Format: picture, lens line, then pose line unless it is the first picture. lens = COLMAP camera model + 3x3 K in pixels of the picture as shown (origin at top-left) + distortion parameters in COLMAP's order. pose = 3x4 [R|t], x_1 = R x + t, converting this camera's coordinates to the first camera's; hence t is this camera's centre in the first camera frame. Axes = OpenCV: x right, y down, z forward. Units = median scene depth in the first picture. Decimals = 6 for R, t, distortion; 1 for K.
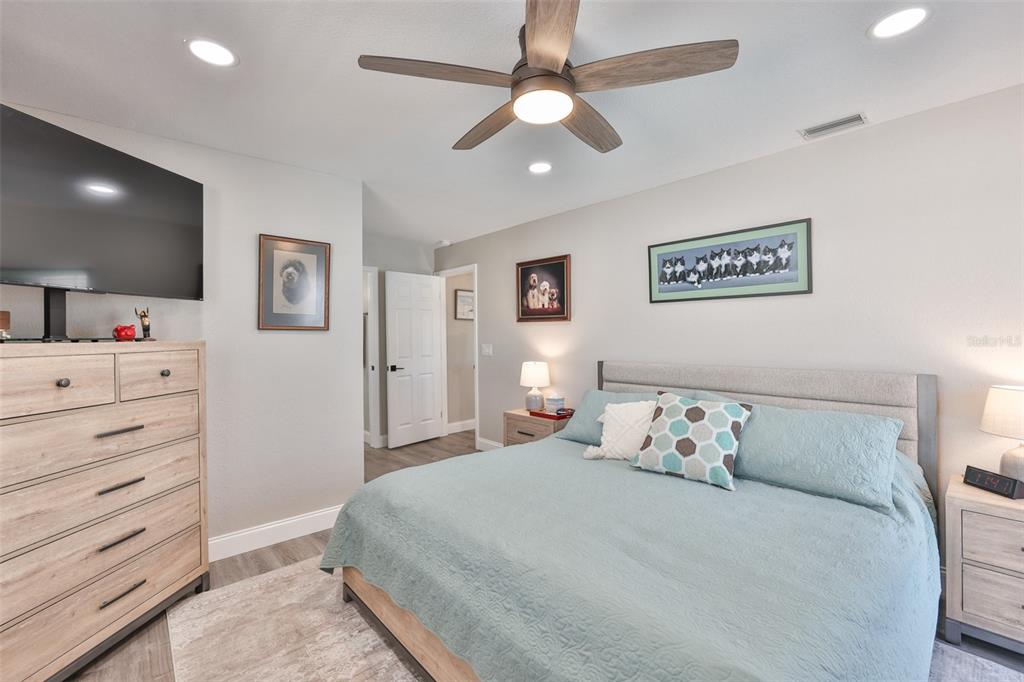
lens RADIAL K [[445.7, 0, 508.7], [0, 445.7, 340.0], [0, 0, 1]] dist [-0.000872, -0.000189]
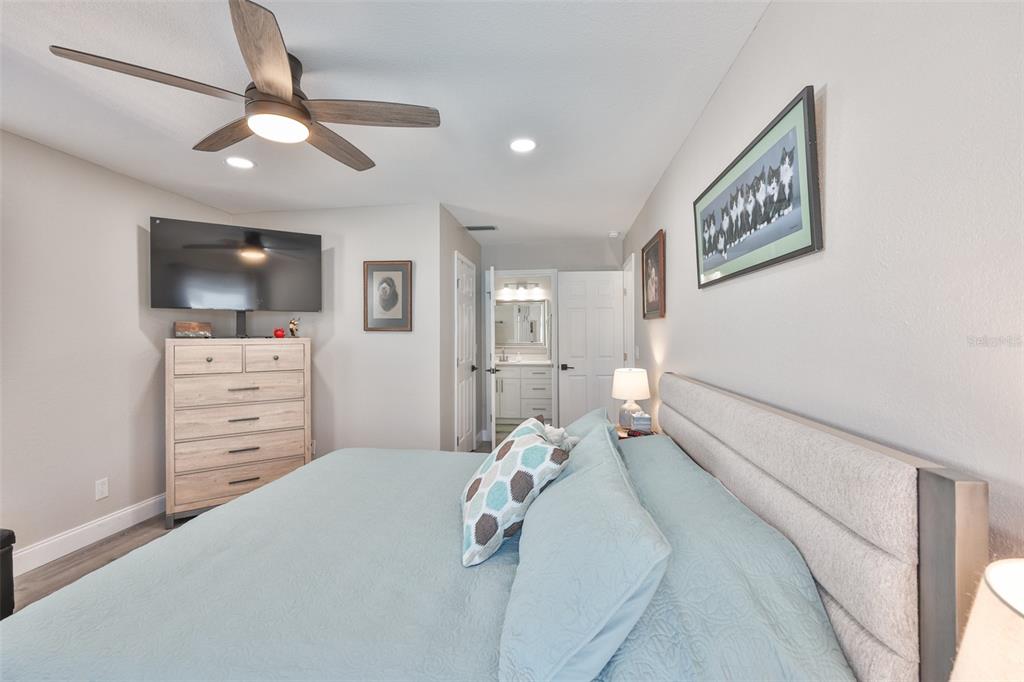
lens RADIAL K [[445.7, 0, 508.7], [0, 445.7, 340.0], [0, 0, 1]] dist [-0.000872, -0.000189]
pose [[0.644556, 0.015449, -0.764401, 0.896049], [-0.011186, 0.999879, 0.010777, -0.015993], [0.764475, 0.001604, 0.644651, 0.508358]]
